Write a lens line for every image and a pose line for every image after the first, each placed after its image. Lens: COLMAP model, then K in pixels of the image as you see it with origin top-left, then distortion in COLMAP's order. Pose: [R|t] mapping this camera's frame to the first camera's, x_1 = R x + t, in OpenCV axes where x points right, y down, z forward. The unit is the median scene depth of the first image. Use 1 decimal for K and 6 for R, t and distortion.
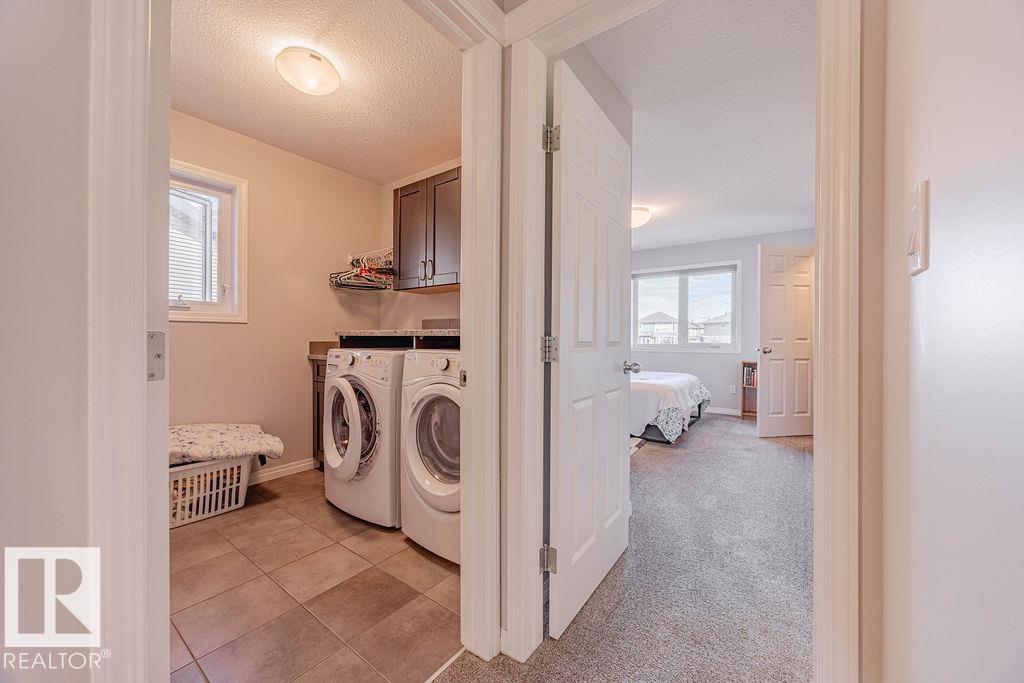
lens RADIAL K [[384.8, 0, 512.0], [0, 384.8, 341.1], [0, 0, 1]] dist [-0.006656, 0.000907]
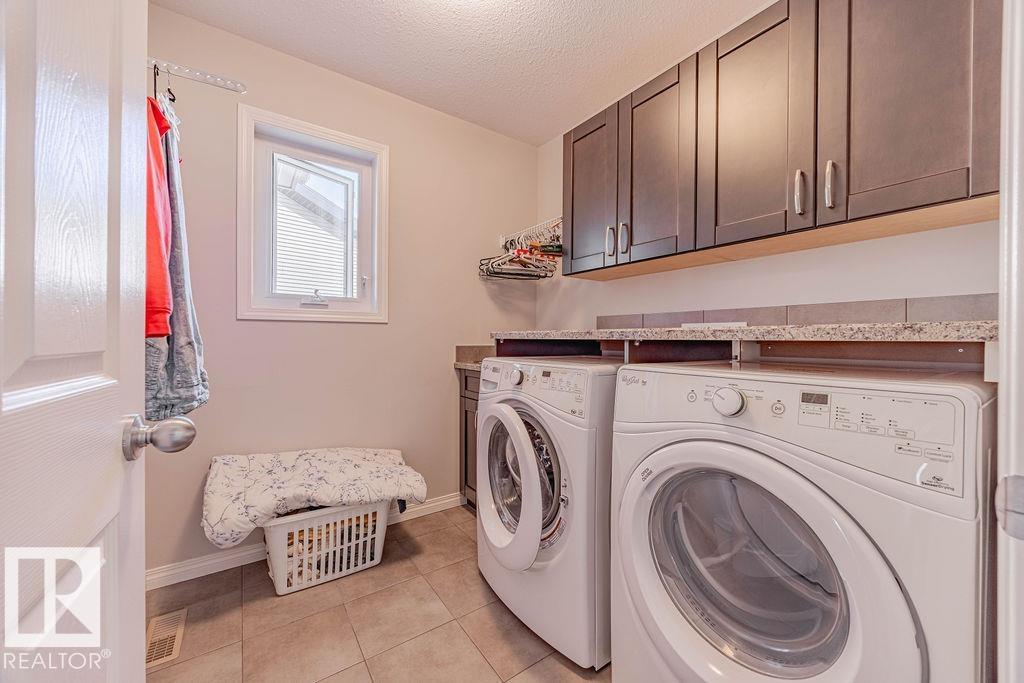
lens RADIAL K [[384.8, 0, 509.4], [0, 384.8, 342.1], [0, 0, 1]] dist [-0.006656, 0.000907]
pose [[0.945267, 0.002418, -0.326290, -0.213845], [-0.002885, 0.999995, -0.000946, -0.008574], [0.326286, 0.001836, 0.945269, 0.369028]]
